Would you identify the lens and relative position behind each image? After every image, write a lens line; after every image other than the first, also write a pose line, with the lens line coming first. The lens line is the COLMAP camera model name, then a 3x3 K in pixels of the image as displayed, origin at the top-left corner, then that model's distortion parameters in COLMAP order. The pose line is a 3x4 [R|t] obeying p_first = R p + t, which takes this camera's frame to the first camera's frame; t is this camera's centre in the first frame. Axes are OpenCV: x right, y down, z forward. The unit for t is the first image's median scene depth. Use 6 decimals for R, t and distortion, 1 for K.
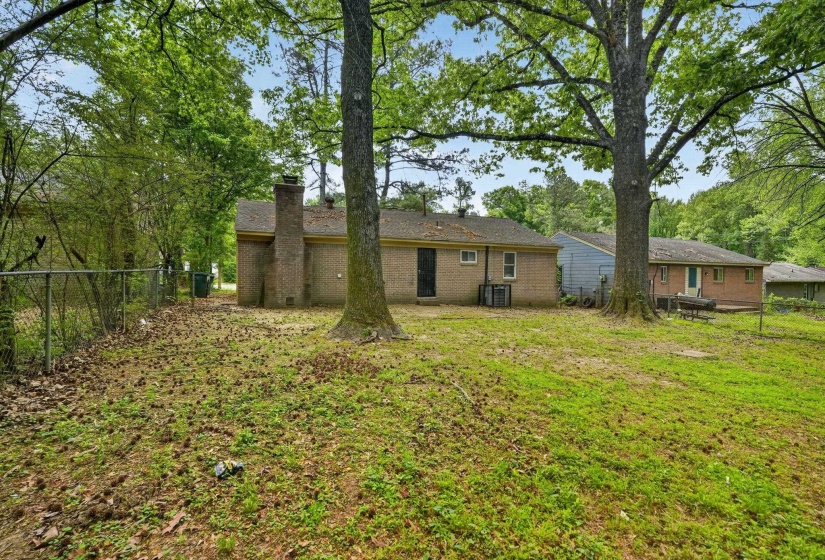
lens RADIAL K [[370.6, 0, 413.8], [0, 370.6, 279.2], [0, 0, 1]] dist [-0.014763, -0.000264]
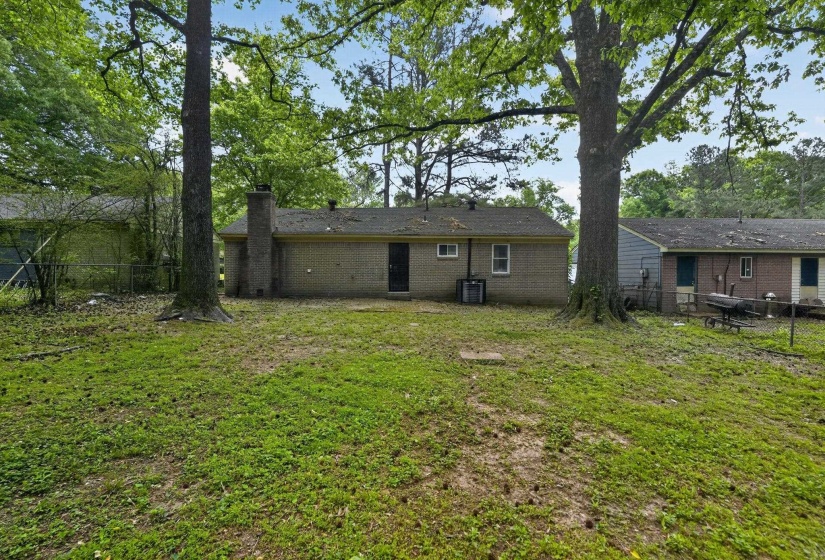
lens RADIAL K [[370.6, 0, 410.7], [0, 370.6, 282.5], [0, 0, 1]] dist [-0.014763, -0.000264]
pose [[0.926354, 0.002491, -0.376646, 0.424794], [-0.000752, 0.999988, 0.004764, 0.017327], [0.376653, -0.004130, 0.926345, 0.082329]]
